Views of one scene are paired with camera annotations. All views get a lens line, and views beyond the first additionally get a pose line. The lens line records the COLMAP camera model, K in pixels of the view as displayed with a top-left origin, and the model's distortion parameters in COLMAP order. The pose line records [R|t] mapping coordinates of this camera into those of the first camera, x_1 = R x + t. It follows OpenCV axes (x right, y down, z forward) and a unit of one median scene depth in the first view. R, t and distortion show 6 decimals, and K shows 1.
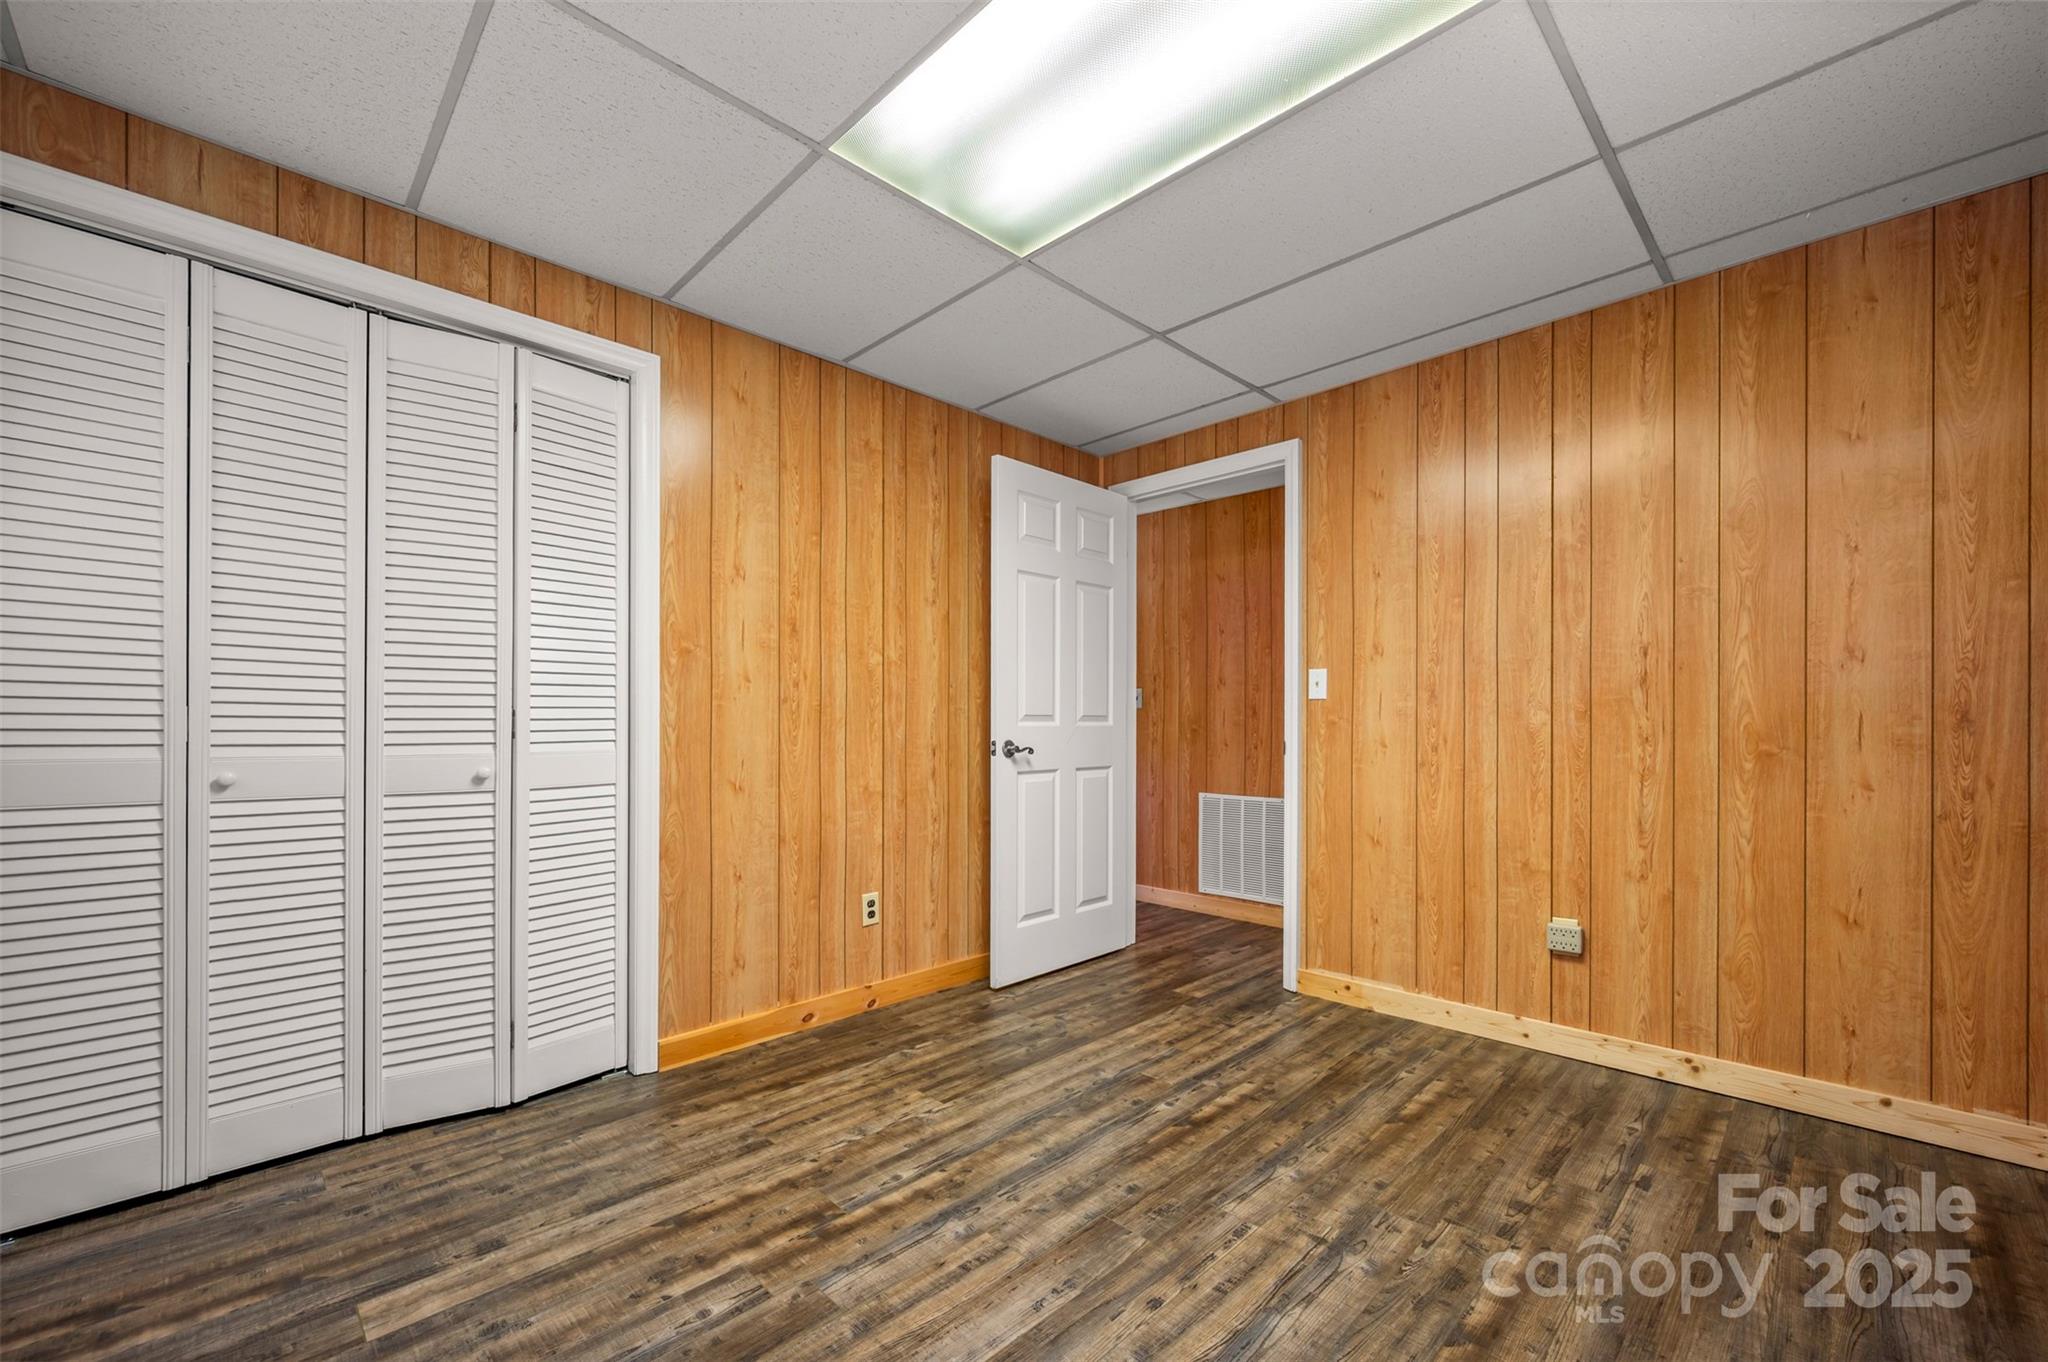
lens RADIAL K [[829.8, 0, 1034.9], [0, 829.8, 729.4], [0, 0, 1]] dist [0.000772, 0.000164]
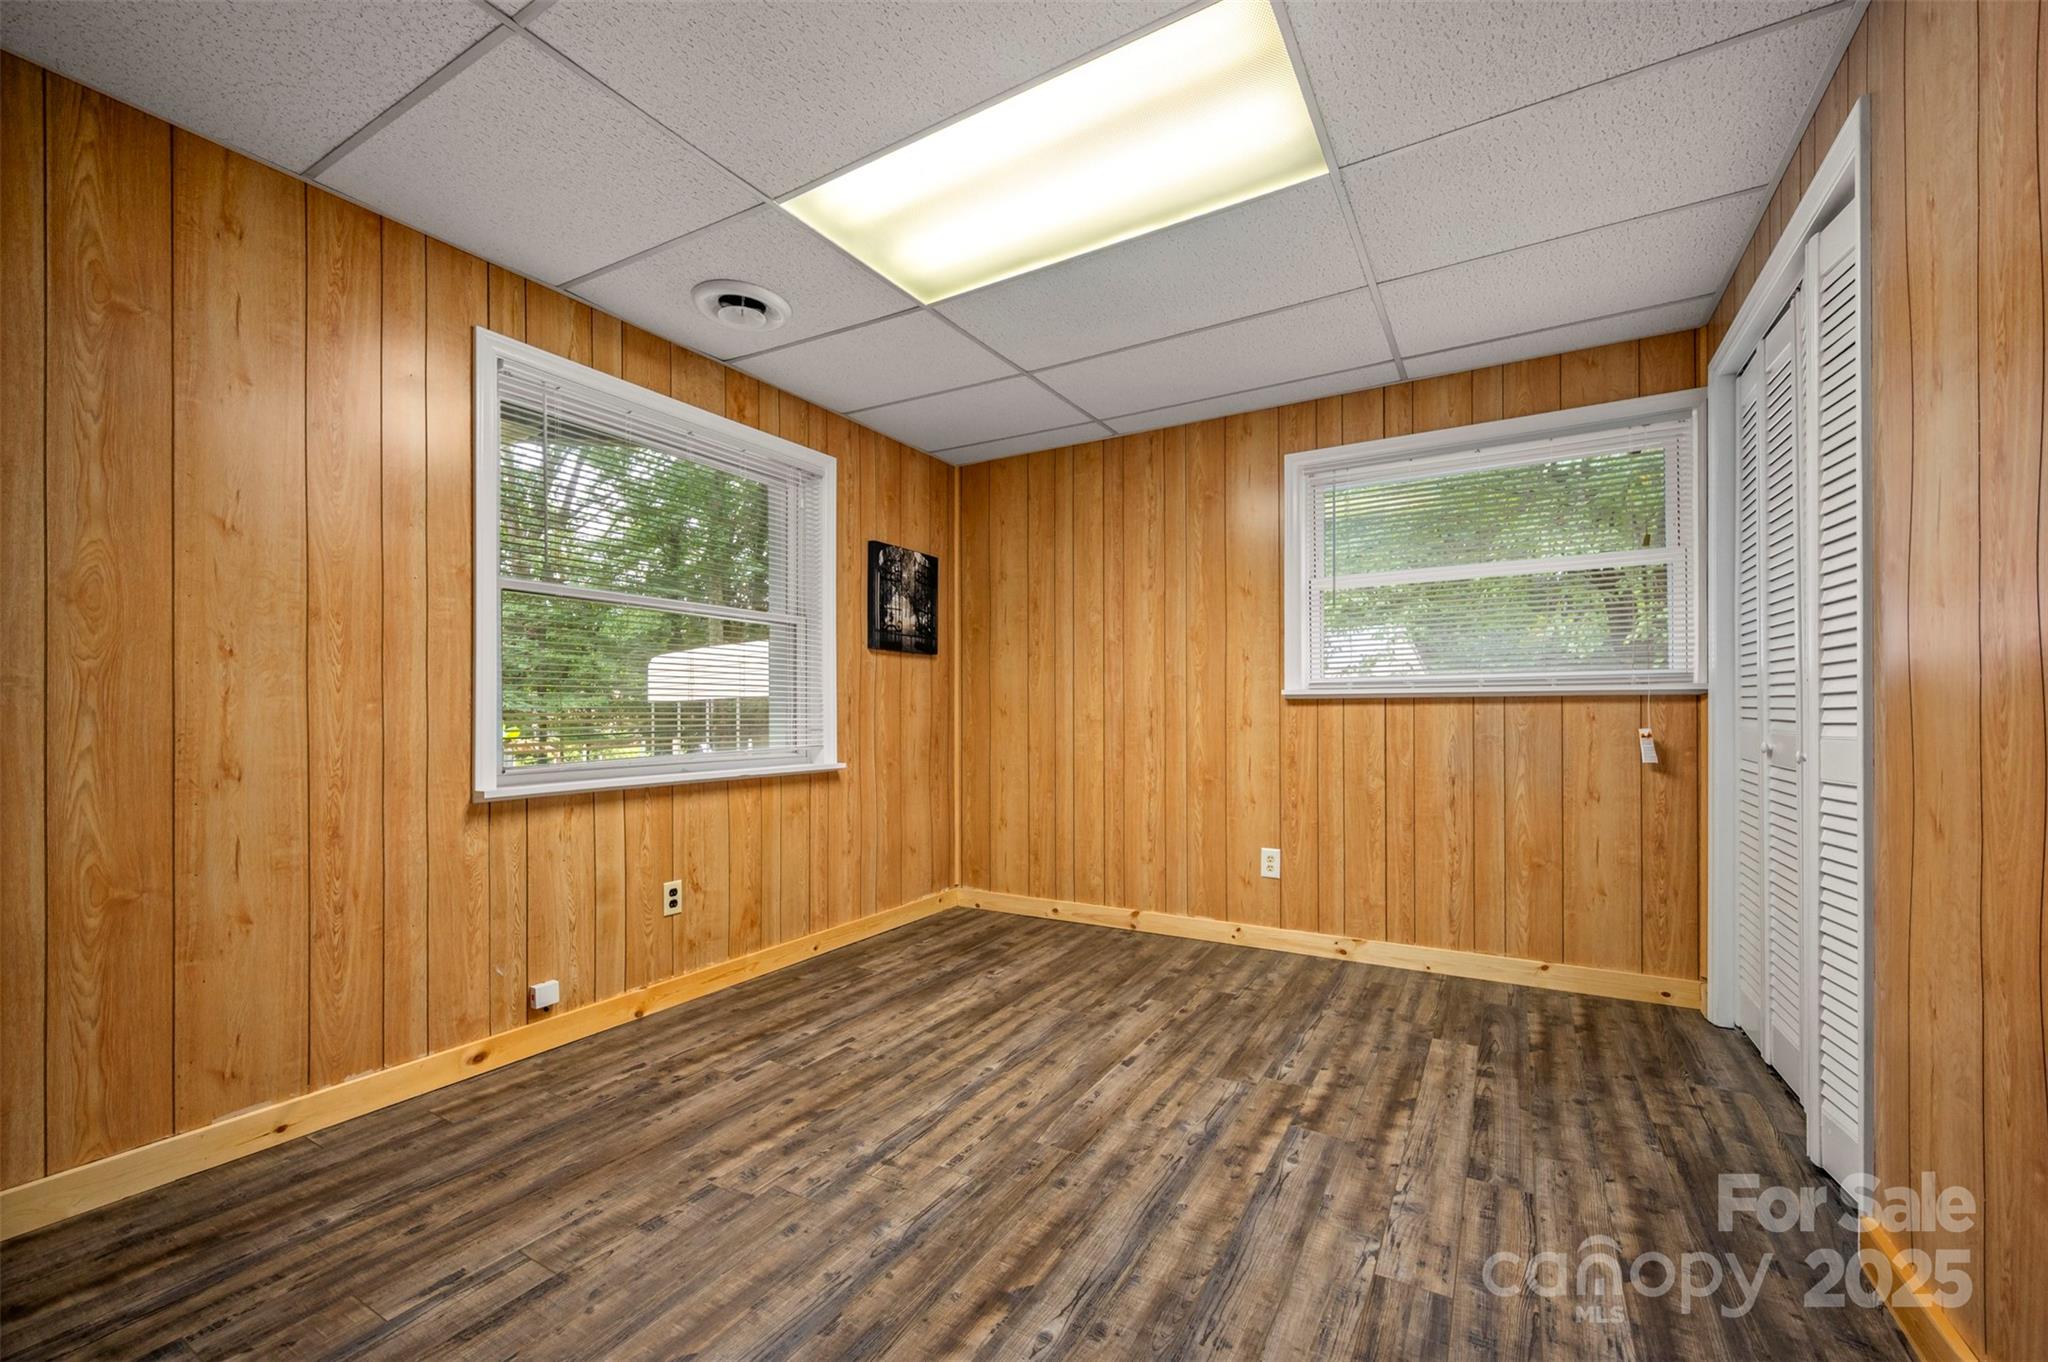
lens RADIAL K [[803.1, 0, 1031.8], [0, 803.1, 684.6], [0, 0, 1]] dist [0.000703, -0.000201]
pose [[-0.968163, -0.004272, -0.250285, 0.330375], [0.003565, 0.999518, -0.030850, 0.000797], [0.250296, -0.030760, -0.967680, 1.633517]]
